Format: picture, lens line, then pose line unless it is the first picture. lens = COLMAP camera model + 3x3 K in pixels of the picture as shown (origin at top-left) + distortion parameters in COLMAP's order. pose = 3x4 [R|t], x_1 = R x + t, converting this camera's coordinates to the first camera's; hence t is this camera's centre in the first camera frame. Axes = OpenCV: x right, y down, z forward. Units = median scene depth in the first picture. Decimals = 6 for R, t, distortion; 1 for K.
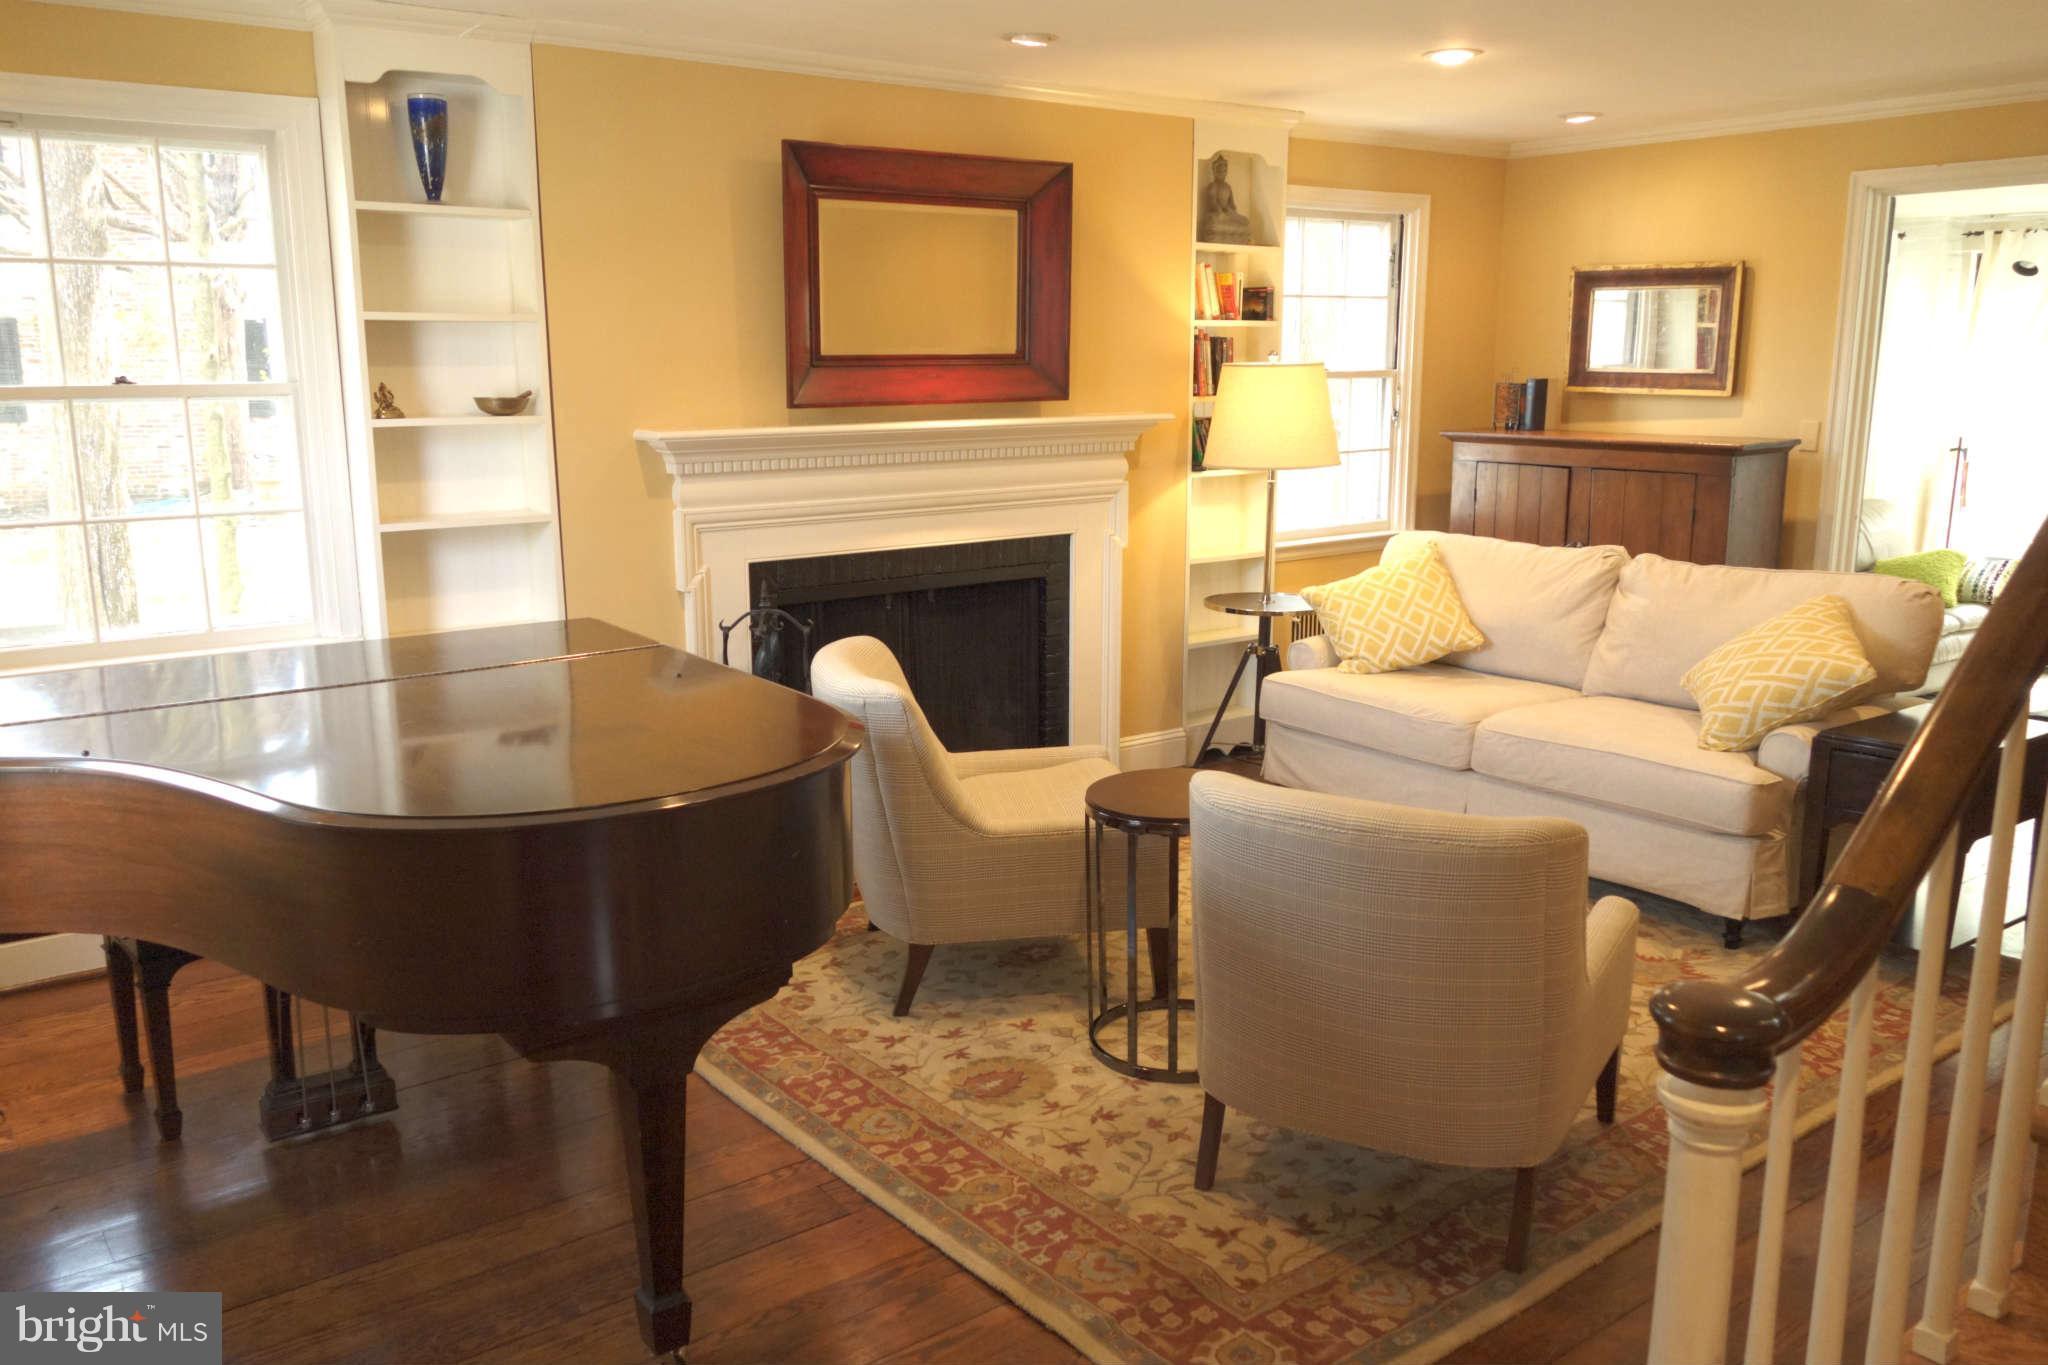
lens RADIAL K [[1621.7, 0, 1015.7], [0, 1621.7, 675.4], [0, 0, 1]] dist [0.002827, -0.011486]
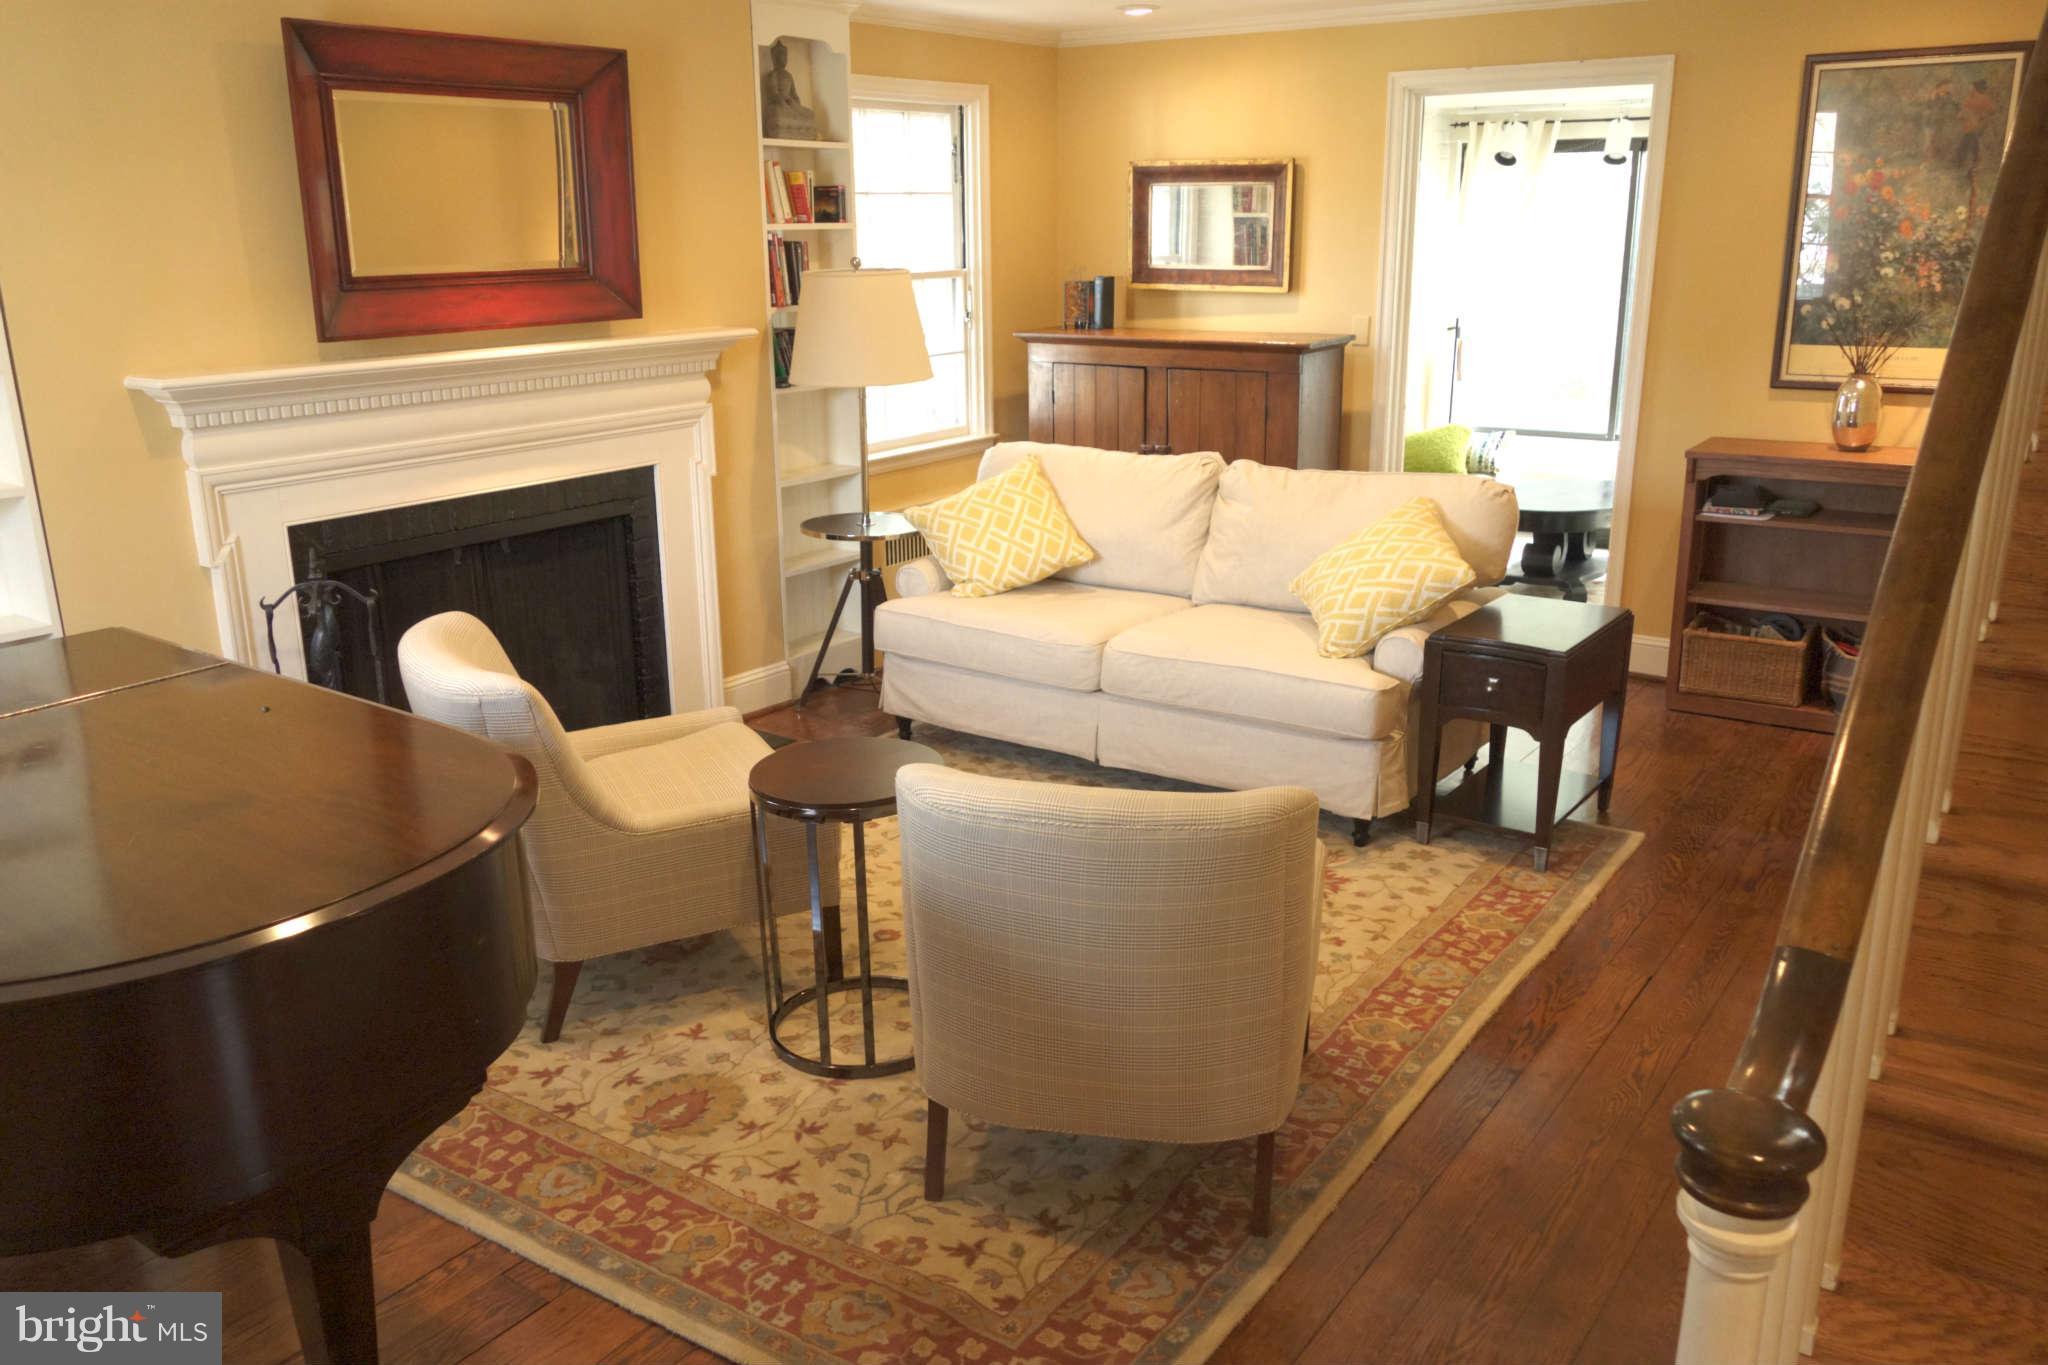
lens RADIAL K [[1621.7, 0, 1025.0], [0, 1621.7, 681.6], [0, 0, 1]] dist [0.002827, -0.011486]
pose [[0.952711, -0.090450, 0.290104, -0.049127], [0.067126, 0.993732, 0.089387, -0.038132], [-0.296371, -0.065686, 0.952811, 0.066699]]
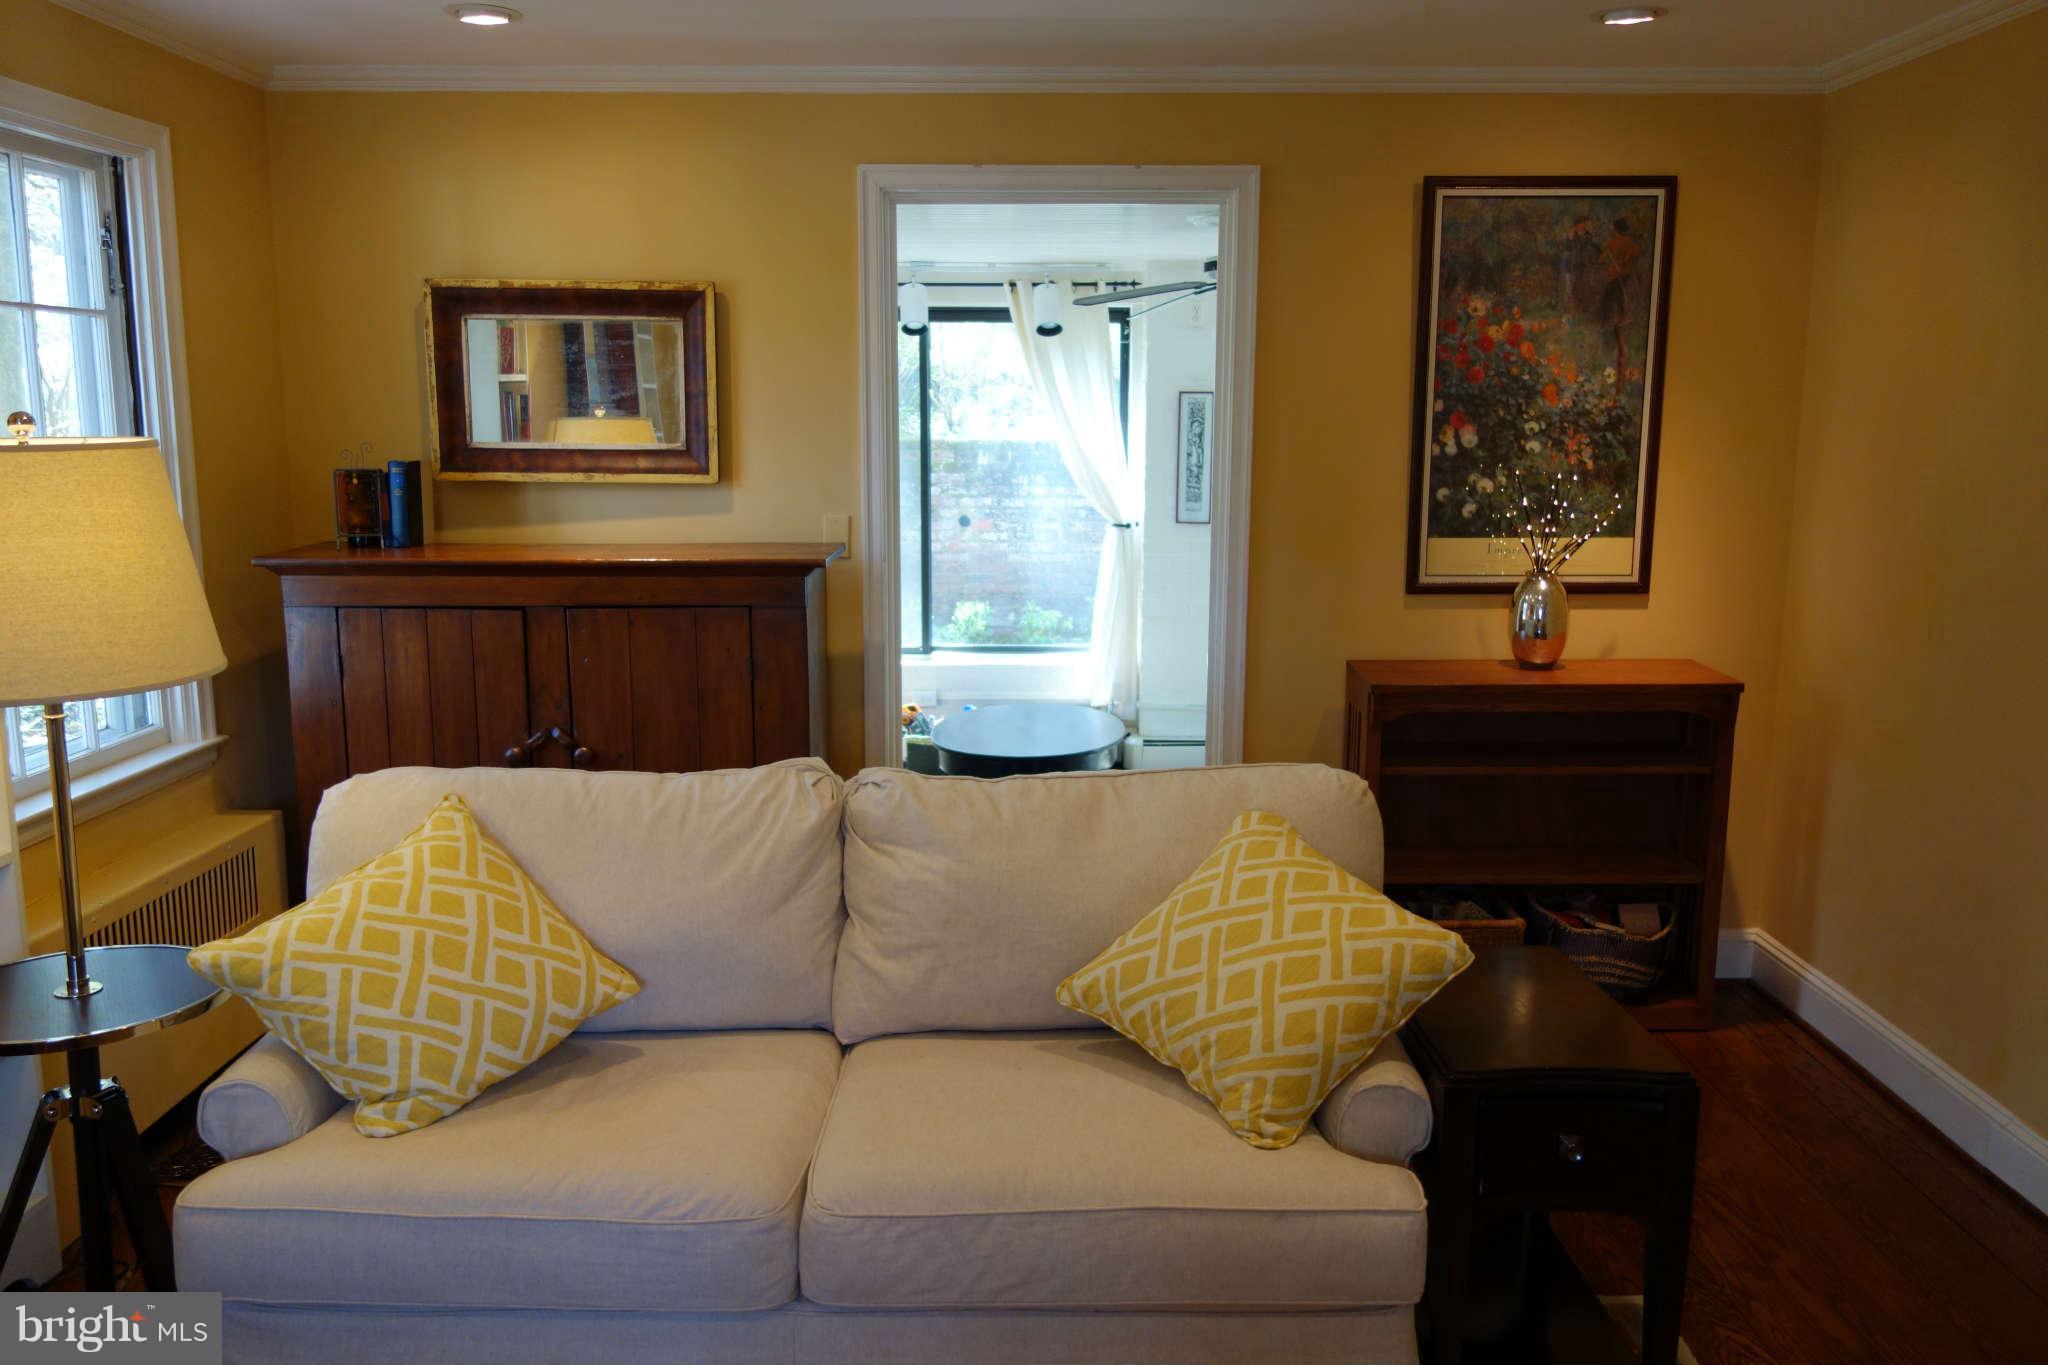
lens RADIAL K [[1621.7, 0, 1041.4], [0, 1621.7, 674.7], [0, 0, 1]] dist [0.002827, -0.011486]
pose [[0.600947, -0.121441, 0.790009, -0.025527], [0.152102, 0.987704, 0.036130, -0.123453], [-0.784683, 0.098450, 0.612030, 0.621188]]
